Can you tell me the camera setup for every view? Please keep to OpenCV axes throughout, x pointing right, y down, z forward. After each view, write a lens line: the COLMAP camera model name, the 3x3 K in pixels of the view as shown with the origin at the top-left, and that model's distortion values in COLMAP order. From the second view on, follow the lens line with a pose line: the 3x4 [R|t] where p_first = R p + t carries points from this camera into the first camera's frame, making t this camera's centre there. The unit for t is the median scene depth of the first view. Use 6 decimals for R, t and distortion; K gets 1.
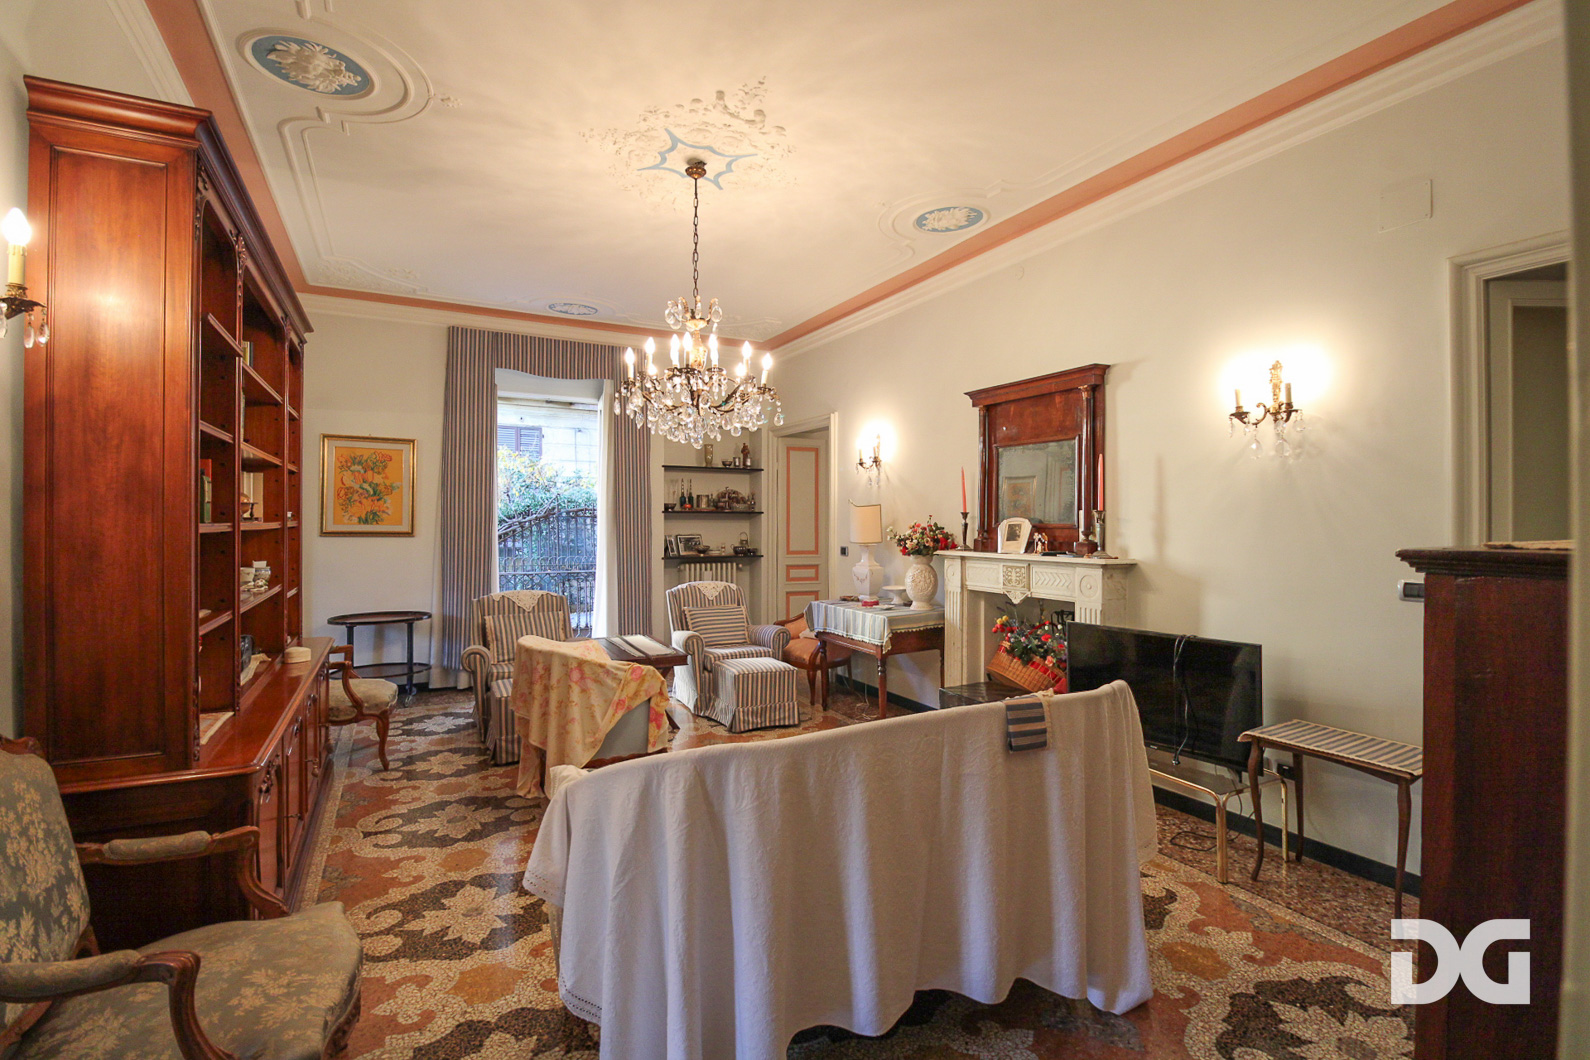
lens RADIAL K [[756.5, 0, 793.5], [0, 756.5, 517.5], [0, 0, 1]] dist [-0.004043, -0.009220]
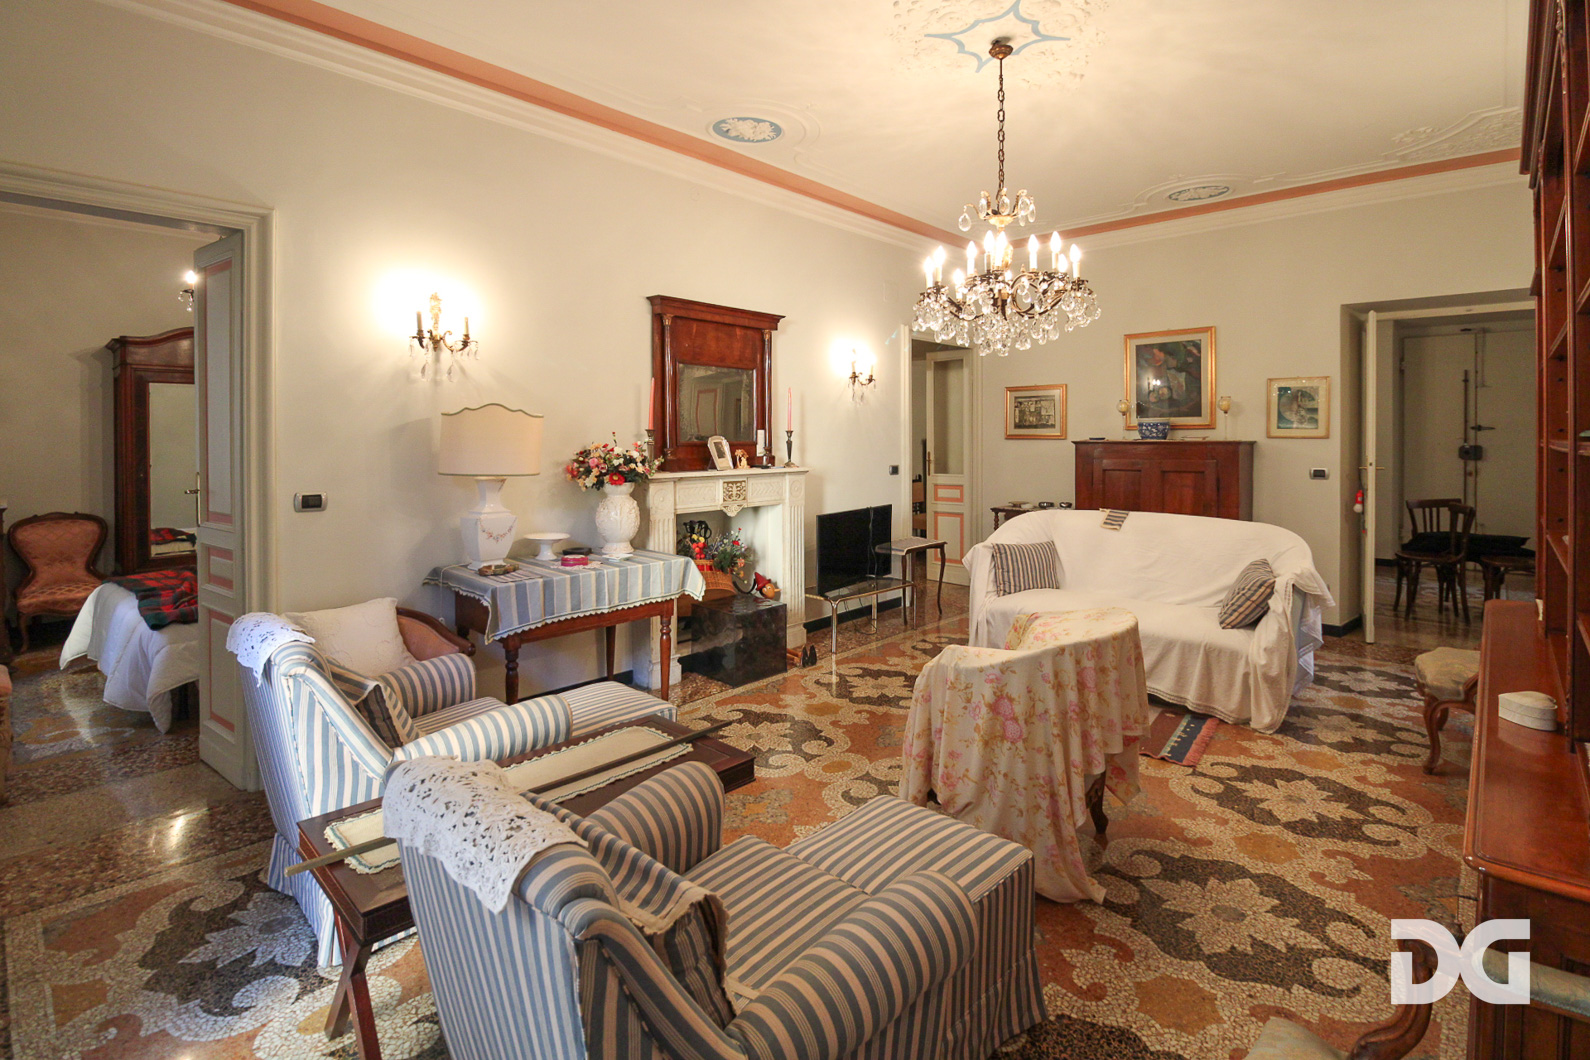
lens RADIAL K [[756.5, 0, 825.6], [0, 756.5, 444.7], [0, 0, 1]] dist [-0.004043, -0.009220]
pose [[-0.354957, -0.005170, 0.934868, -0.913256], [0.000862, 0.999982, 0.005858, 0.007445], [-0.934882, 0.002885, -0.354946, 1.540920]]
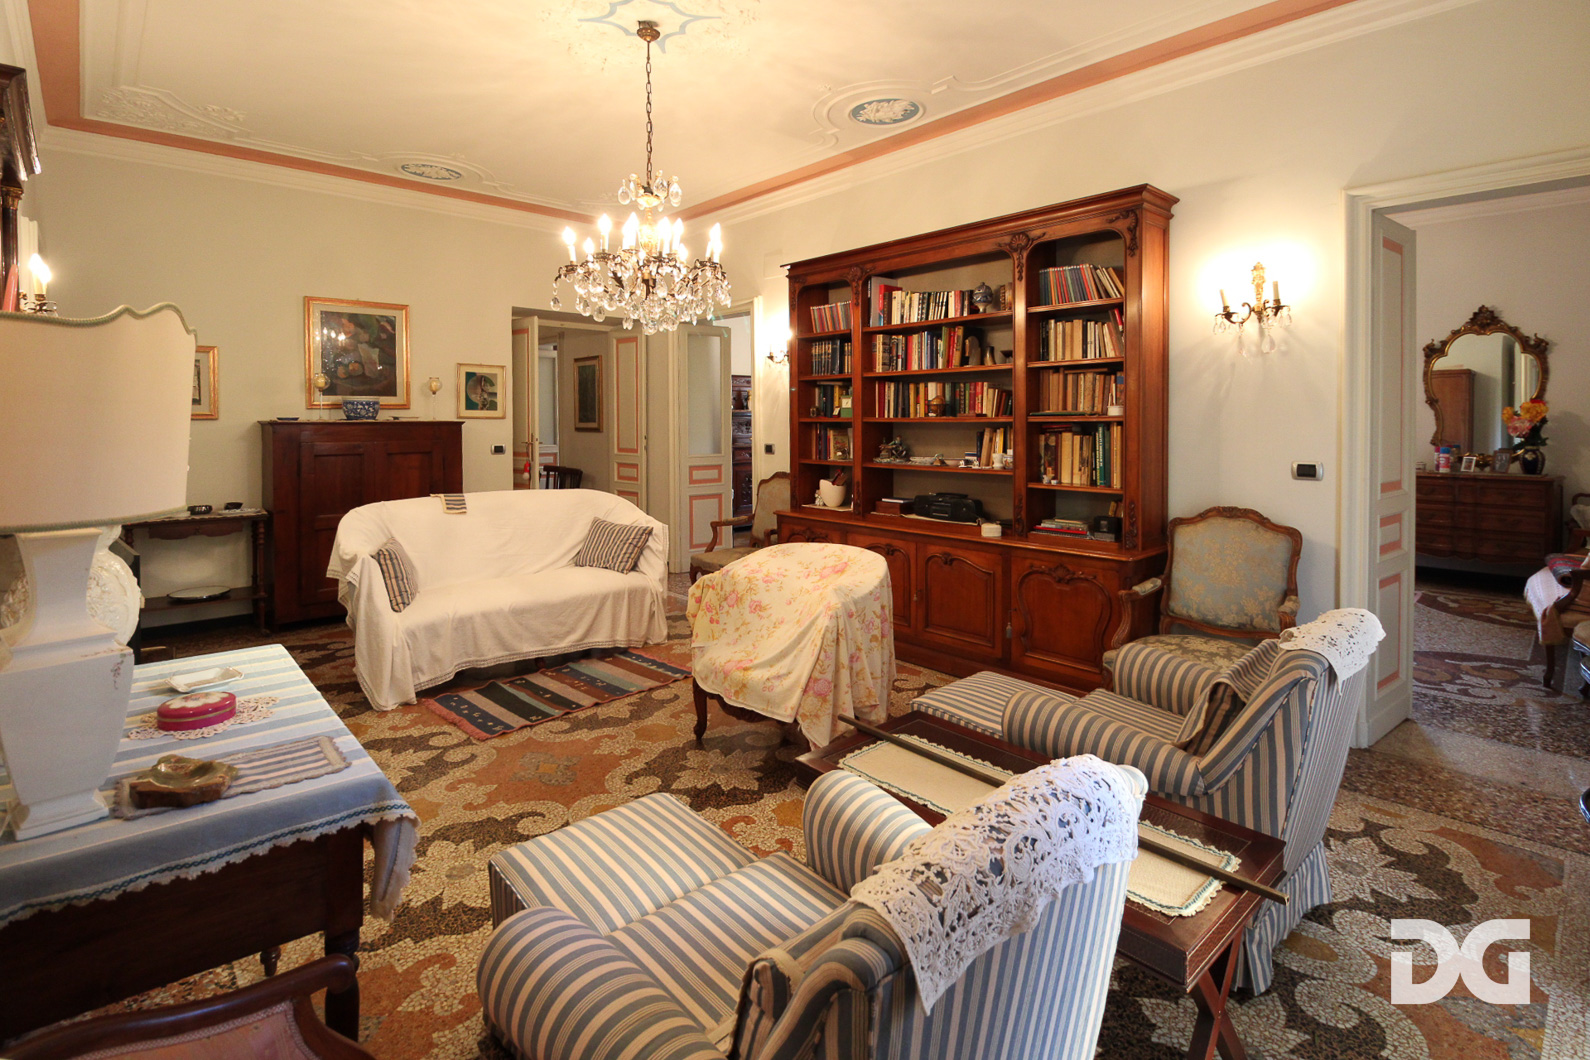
lens RADIAL K [[756.5, 0, 814.7], [0, 756.5, 438.8], [0, 0, 1]] dist [-0.004043, -0.009220]
pose [[-0.964217, 0.012093, -0.264837, -0.080097], [0.005582, 0.999664, 0.025324, 0.010956], [0.265054, 0.022939, -0.963961, 1.972936]]
